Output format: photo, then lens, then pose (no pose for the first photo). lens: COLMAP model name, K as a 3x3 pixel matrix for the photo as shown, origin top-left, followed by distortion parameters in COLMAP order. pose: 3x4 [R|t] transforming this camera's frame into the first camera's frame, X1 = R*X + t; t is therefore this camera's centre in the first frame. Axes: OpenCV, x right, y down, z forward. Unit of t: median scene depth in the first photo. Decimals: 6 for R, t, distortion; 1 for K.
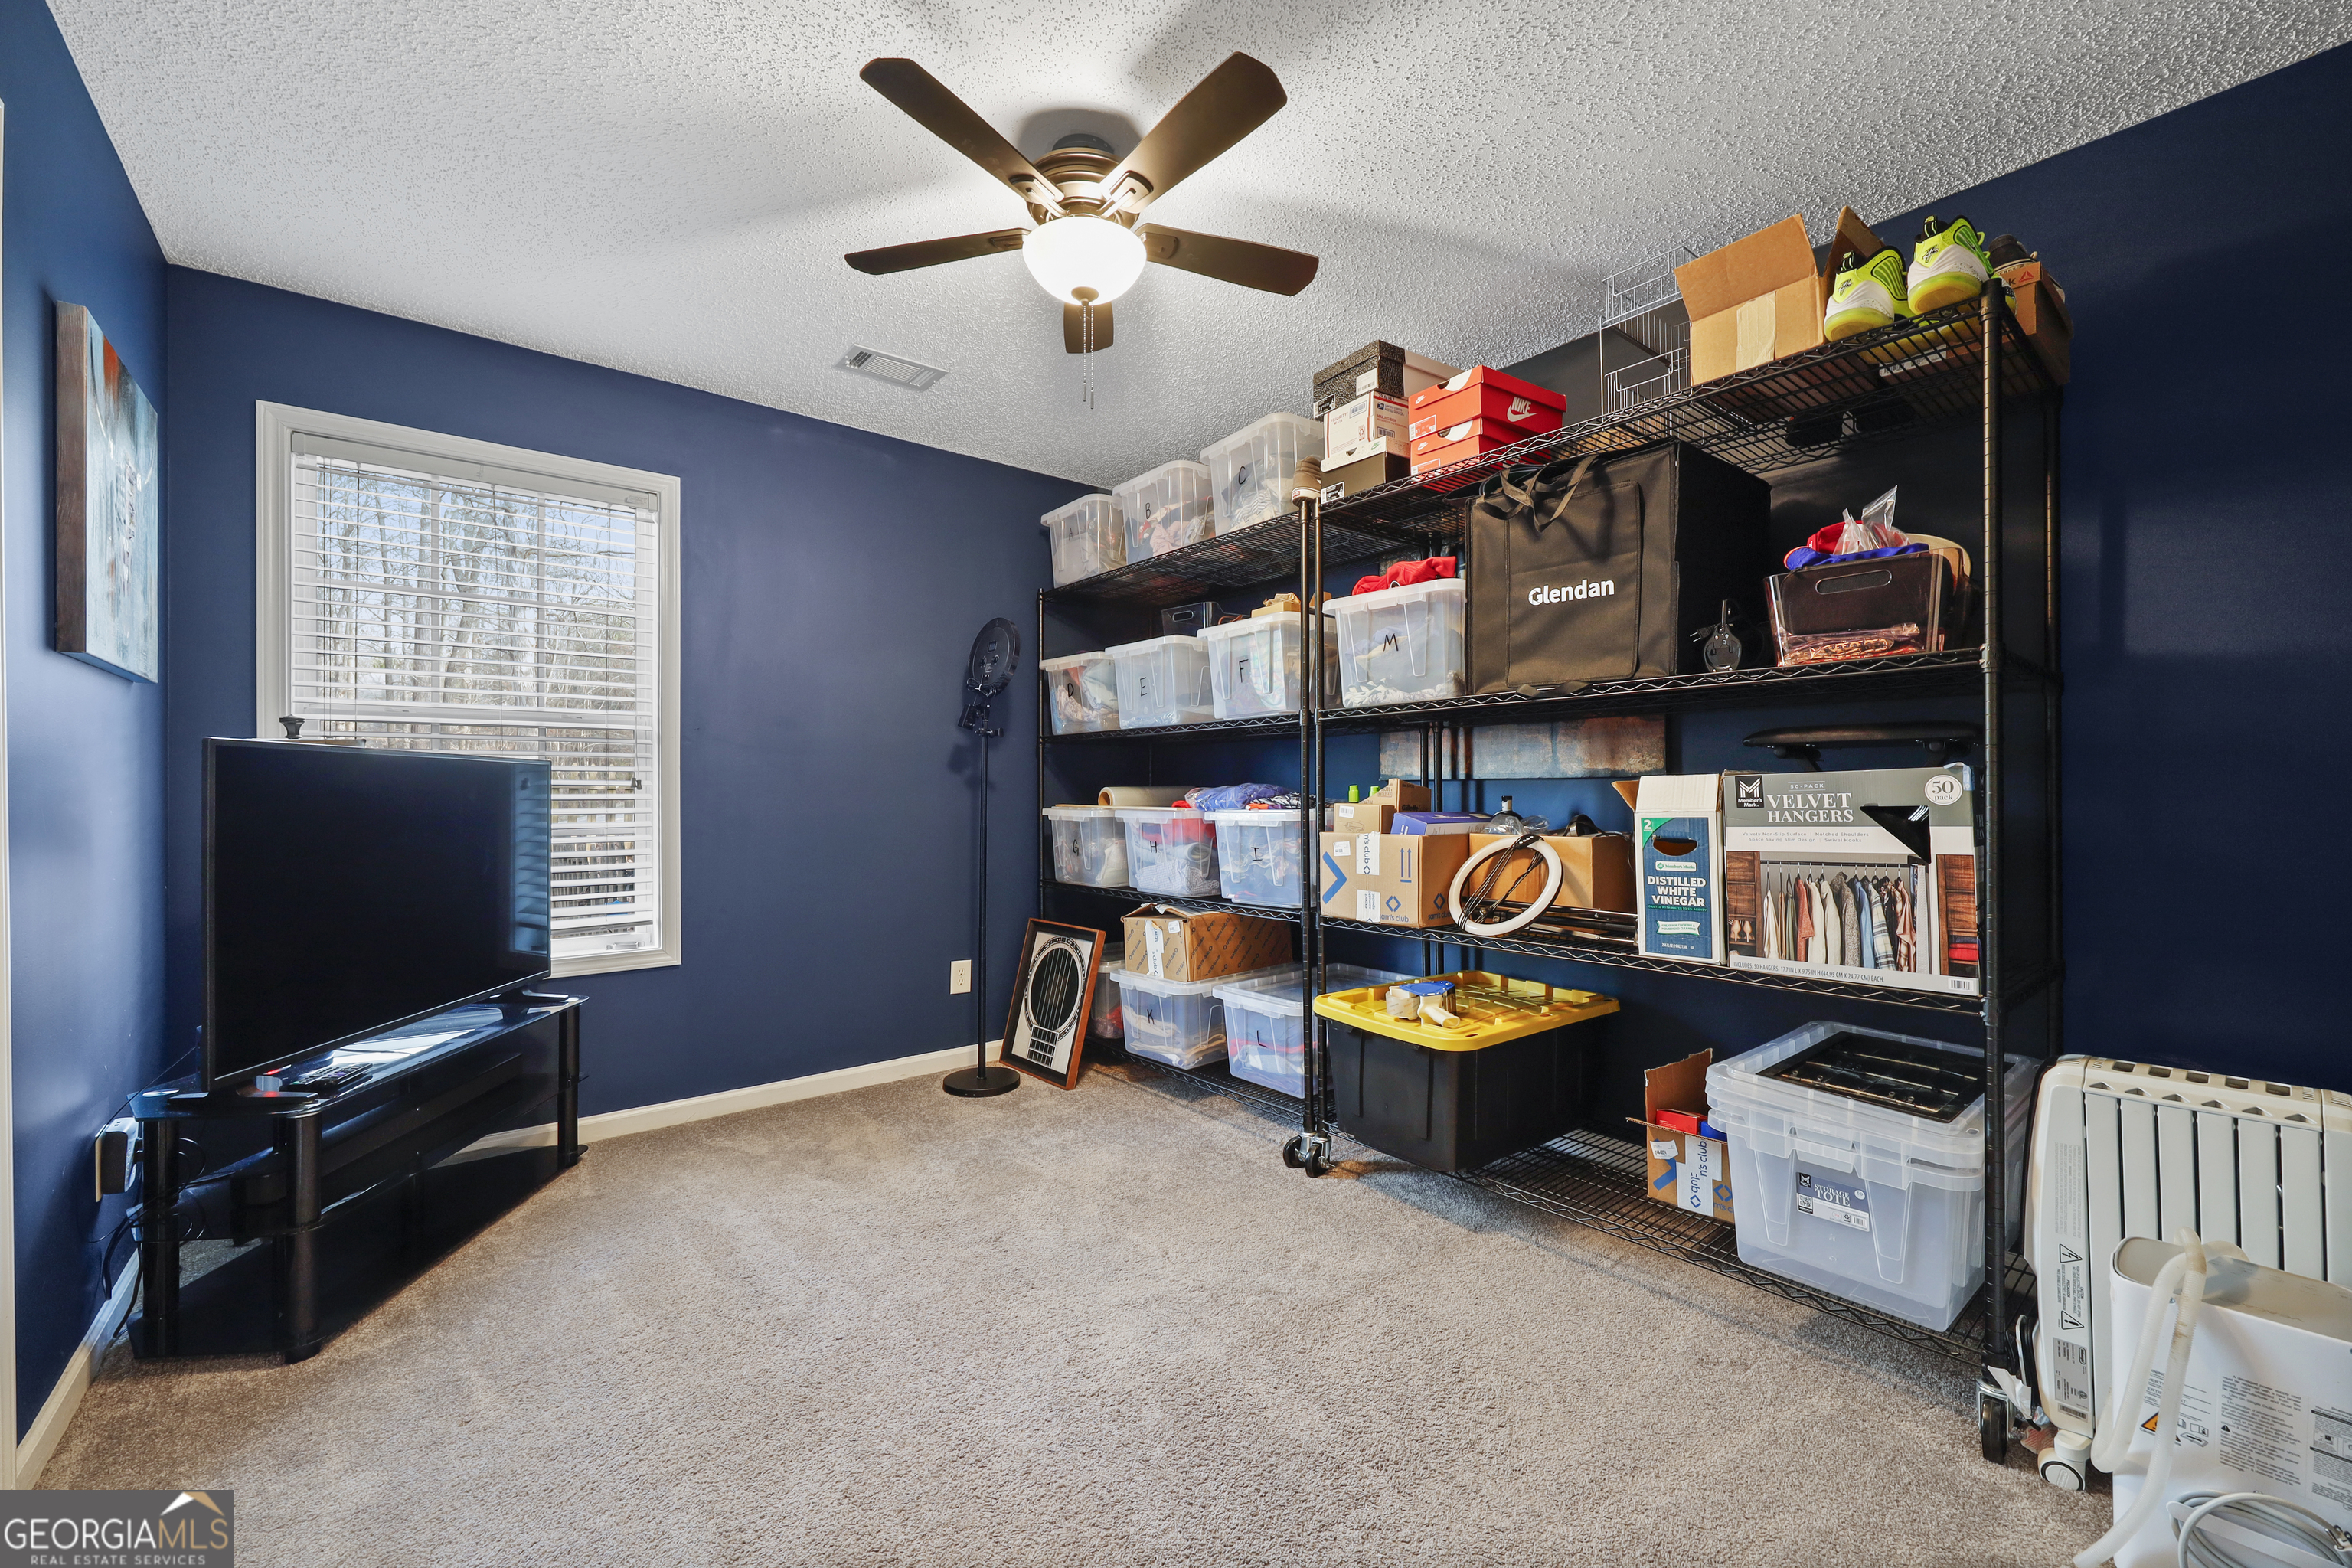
lens RADIAL K [[949.0, 0, 1170.2], [0, 949.0, 792.7], [0, 0, 1]] dist [0.001376, 0.000312]
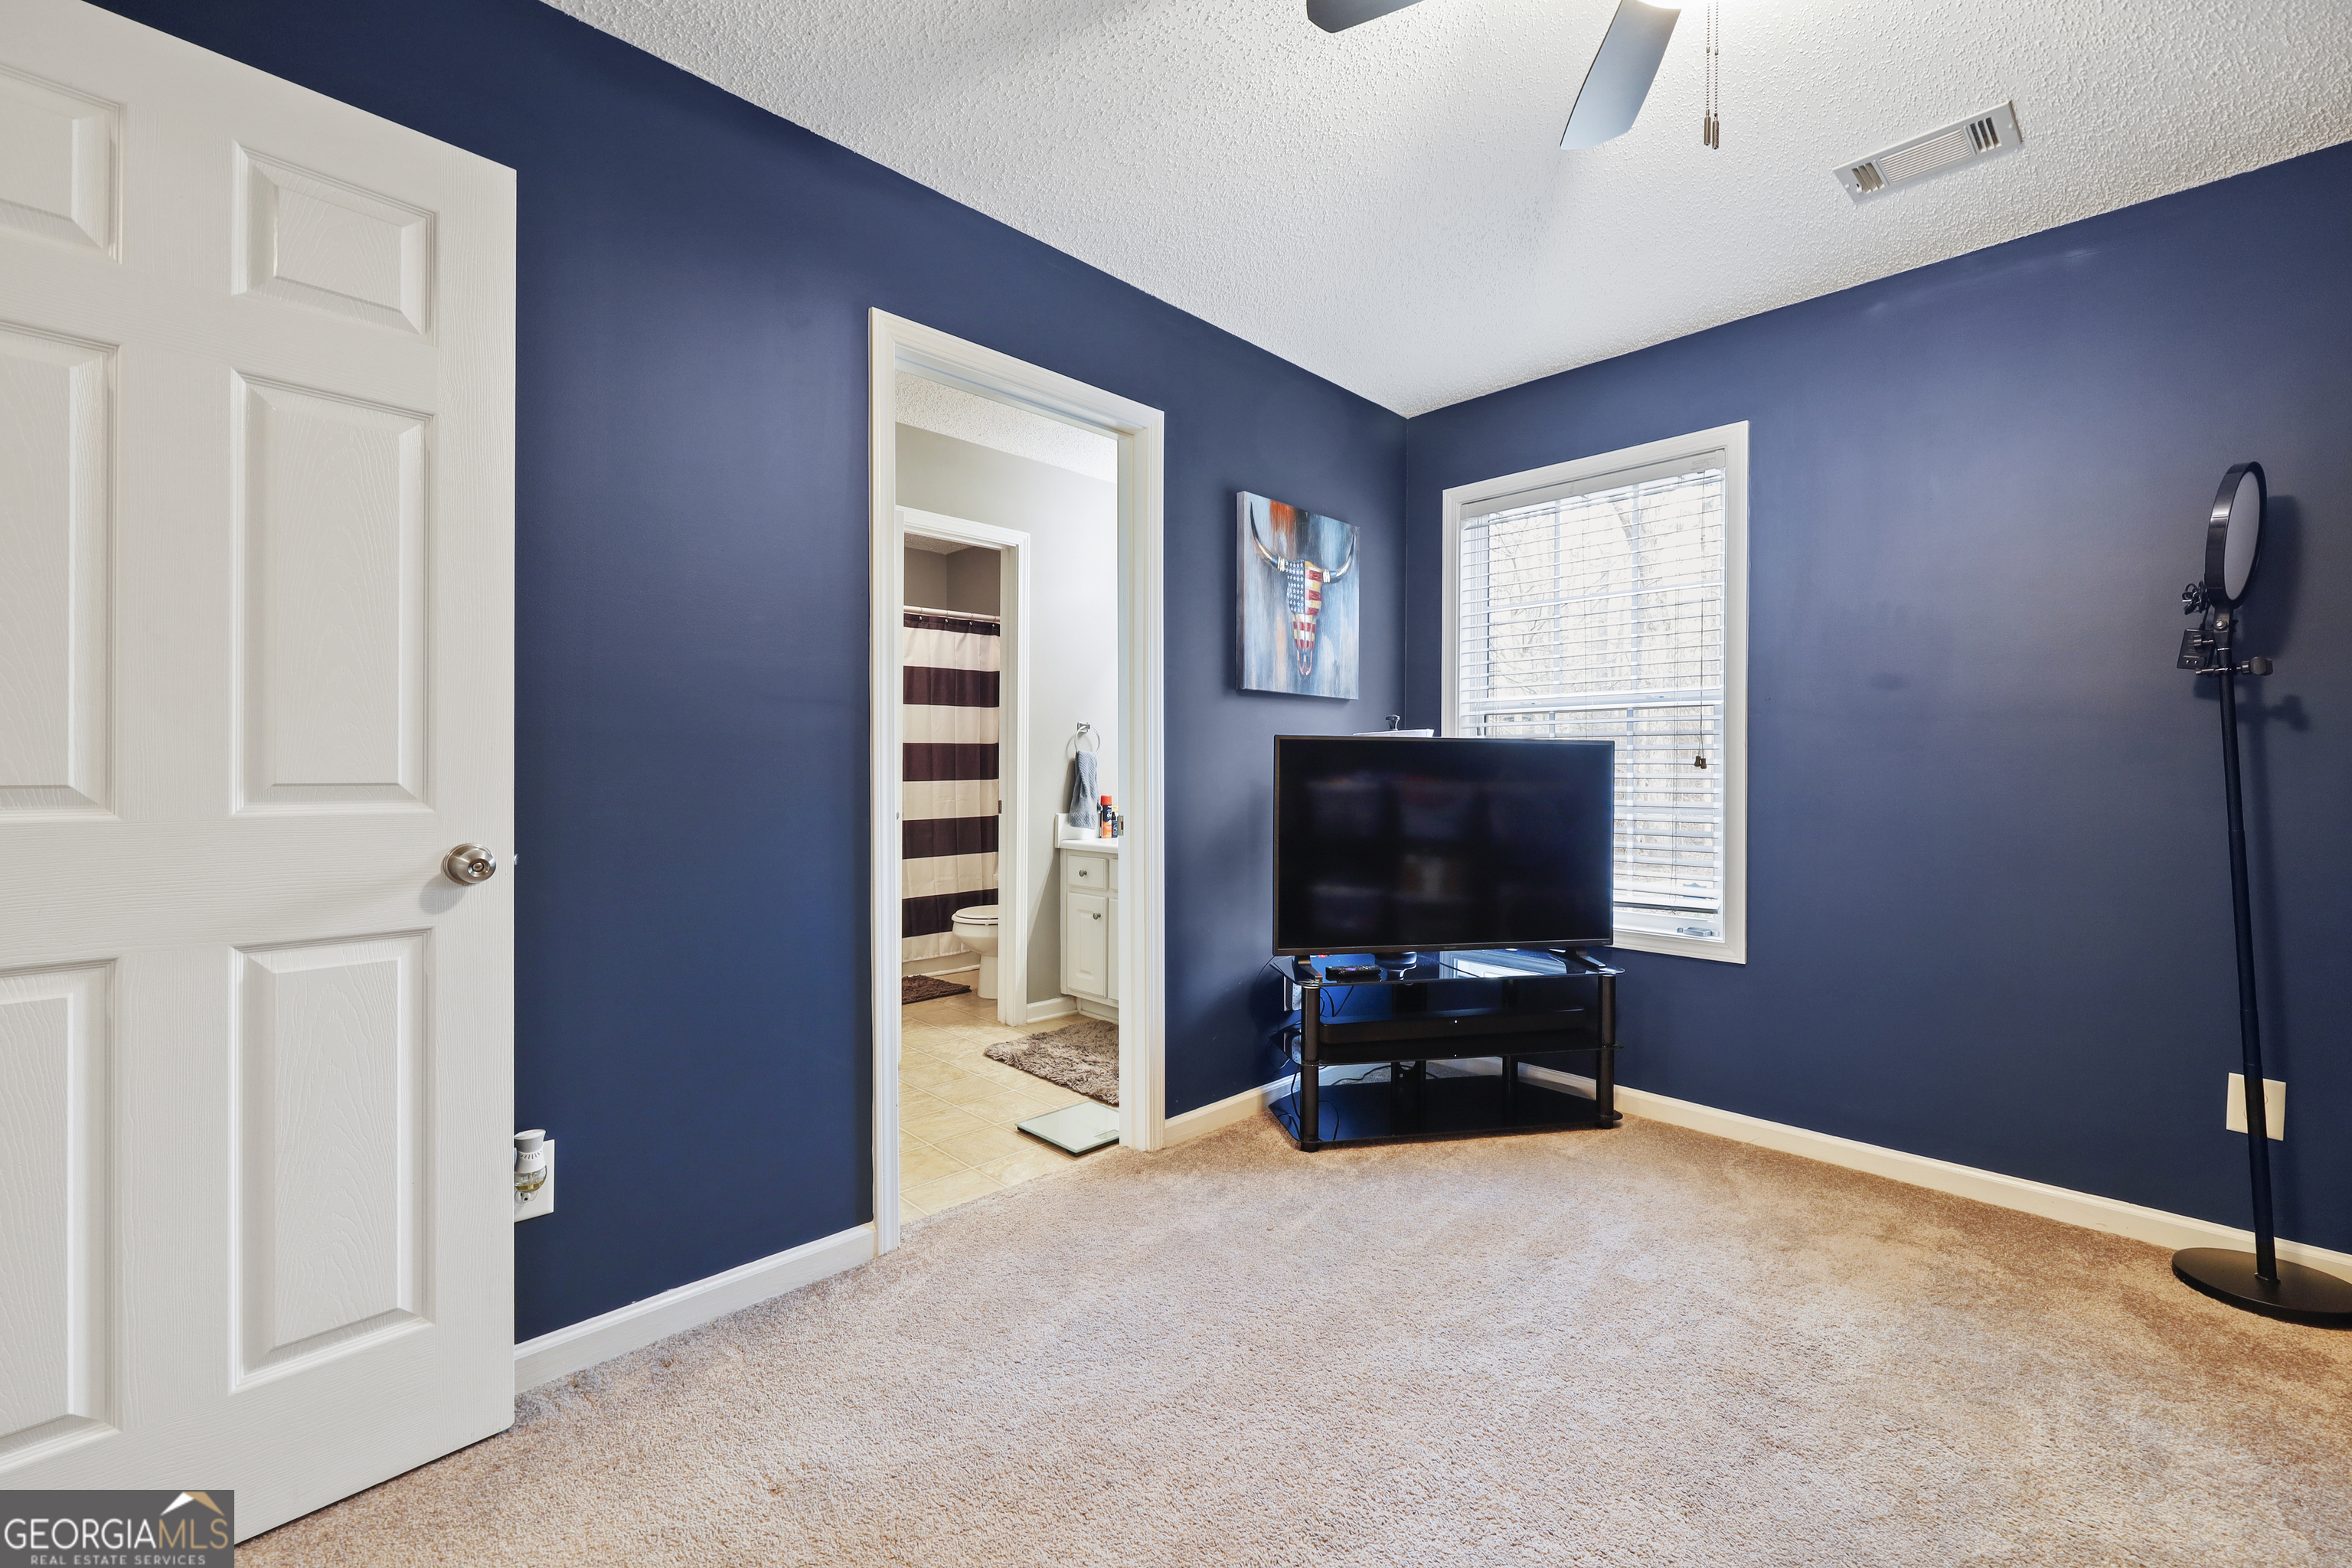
lens RADIAL K [[949.0, 0, 1171.8], [0, 949.0, 767.7], [0, 0, 1]] dist [0.001376, 0.000312]
pose [[0.107564, 0.006439, -0.994177, 0.349678], [0.000697, 0.999978, 0.006552, -0.011391], [0.994198, -0.001398, 0.107557, 0.403923]]
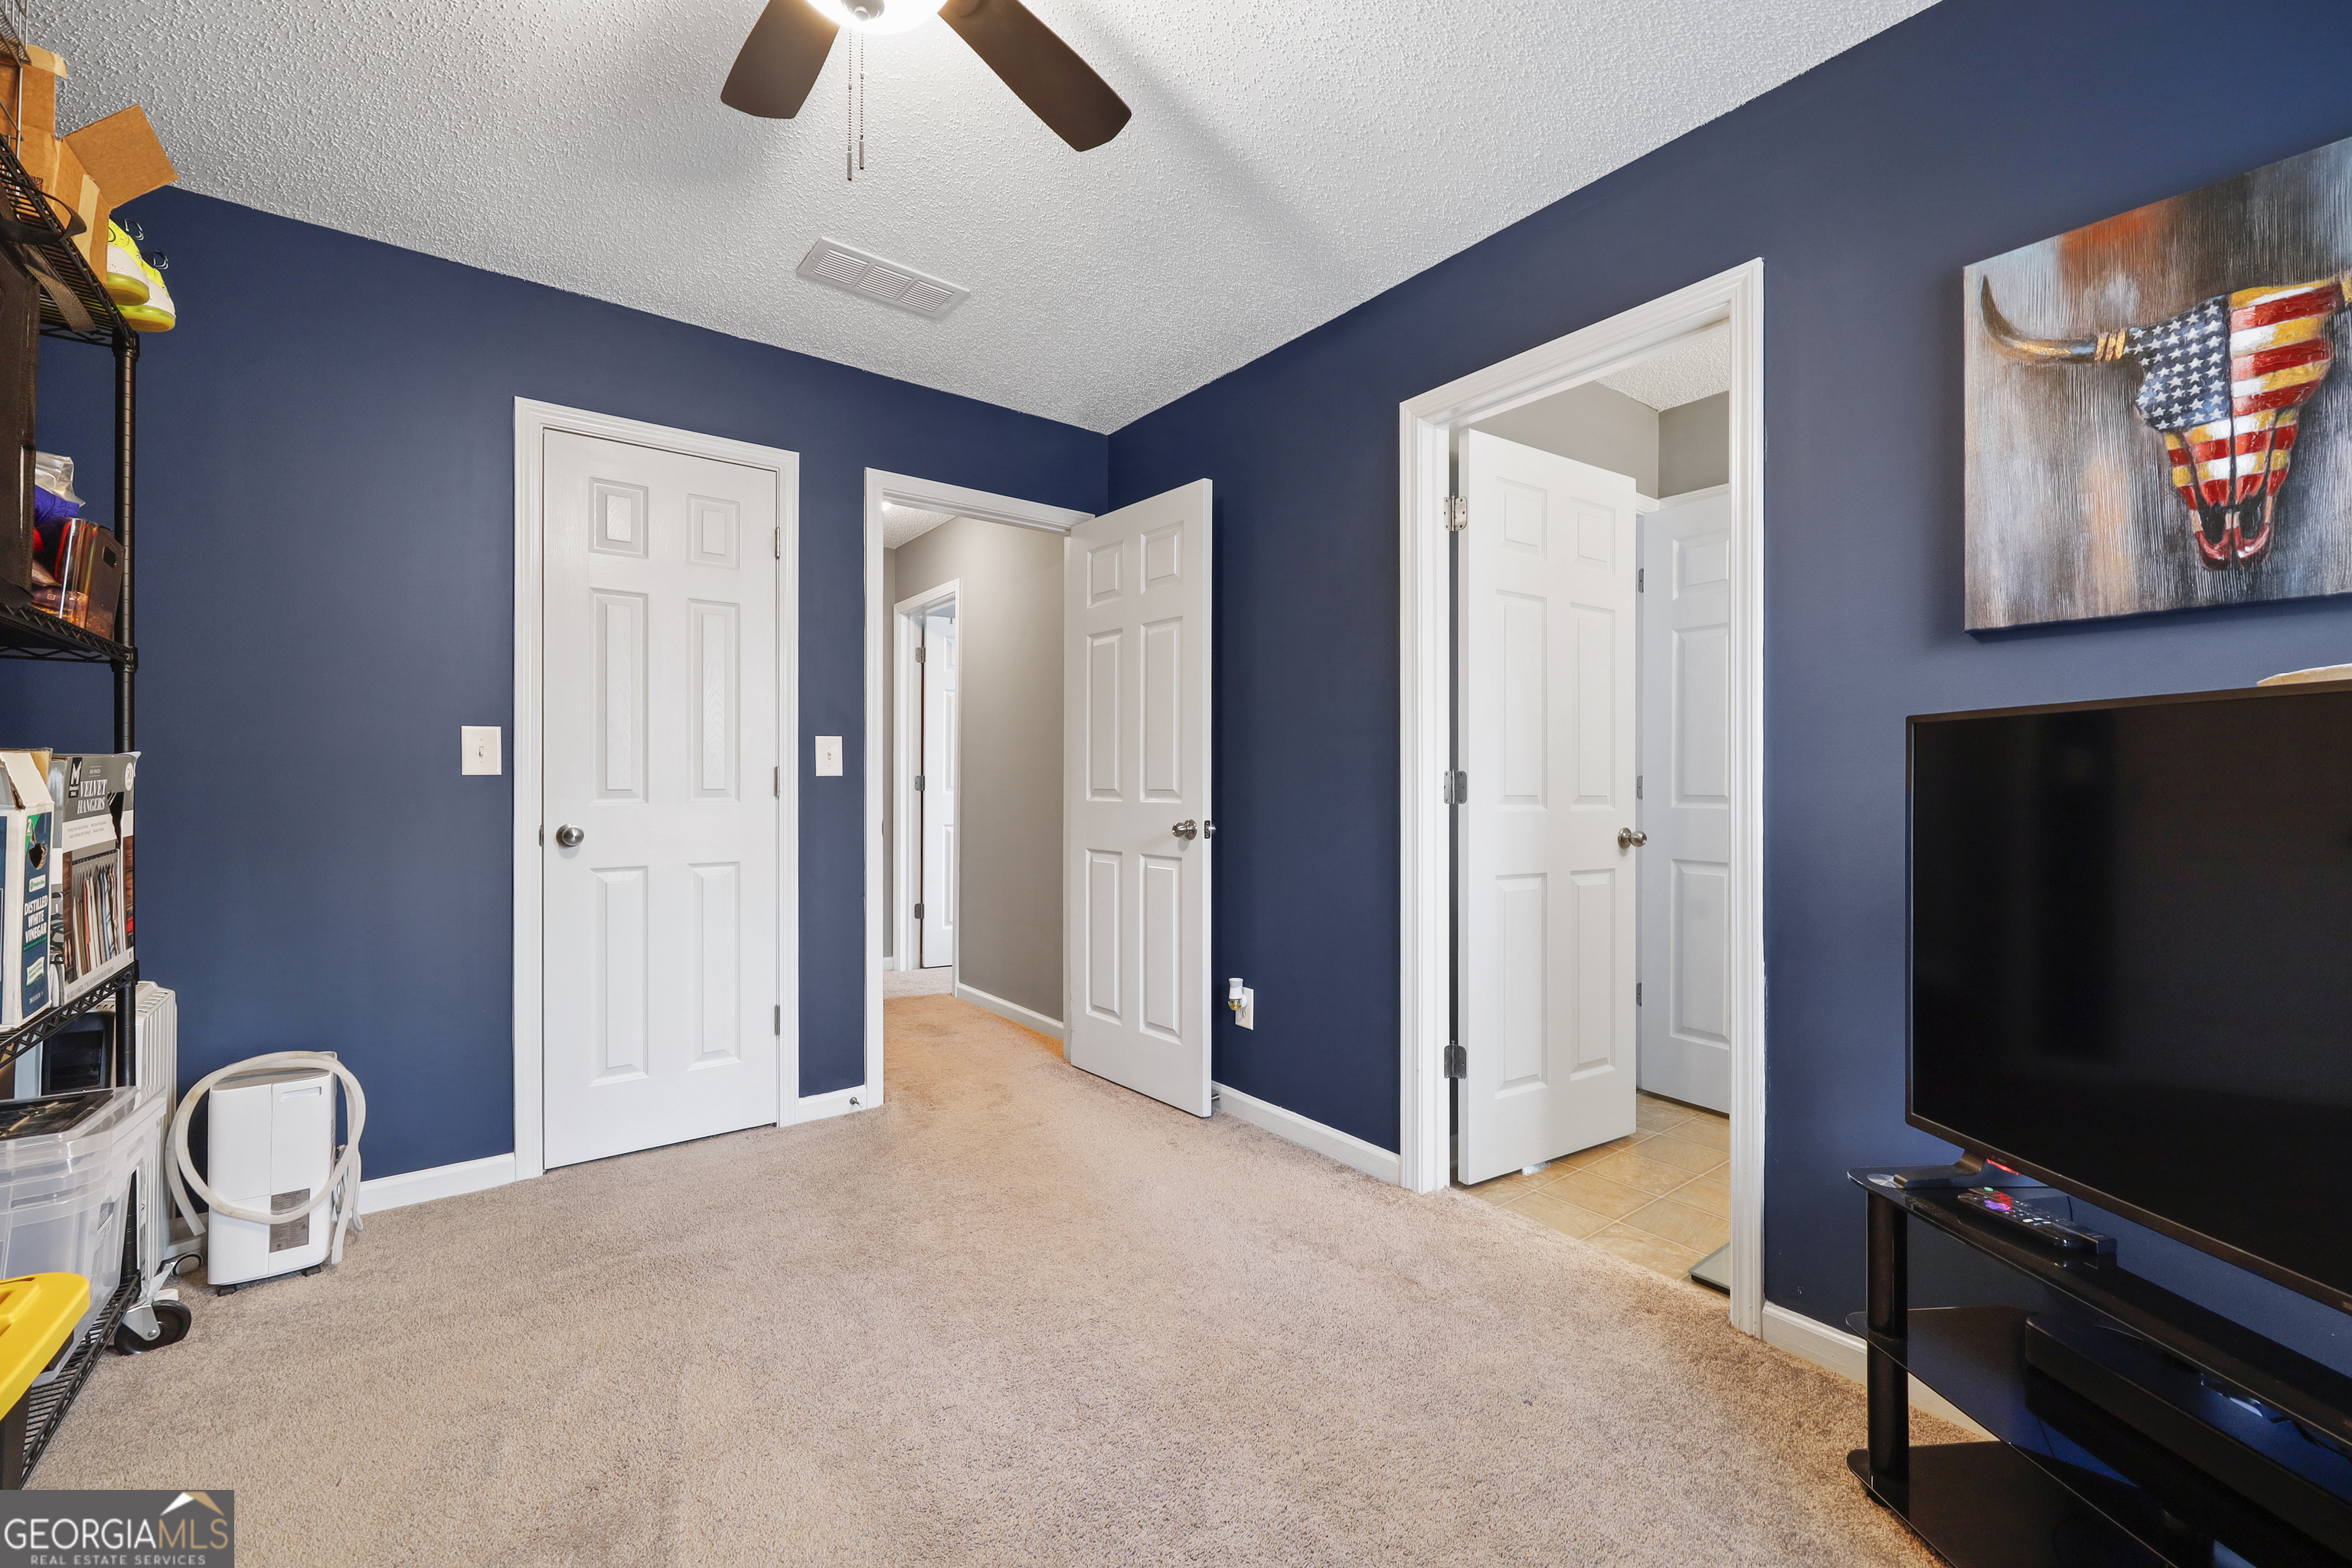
lens RADIAL K [[949.0, 0, 1176.2], [0, 949.0, 795.2], [0, 0, 1]] dist [0.001376, 0.000312]
pose [[-0.999951, -0.002137, 0.009649, -0.211335], [-0.002156, 0.999996, -0.001946, 0.008445], [-0.009645, -0.001967, -0.999952, 1.159491]]
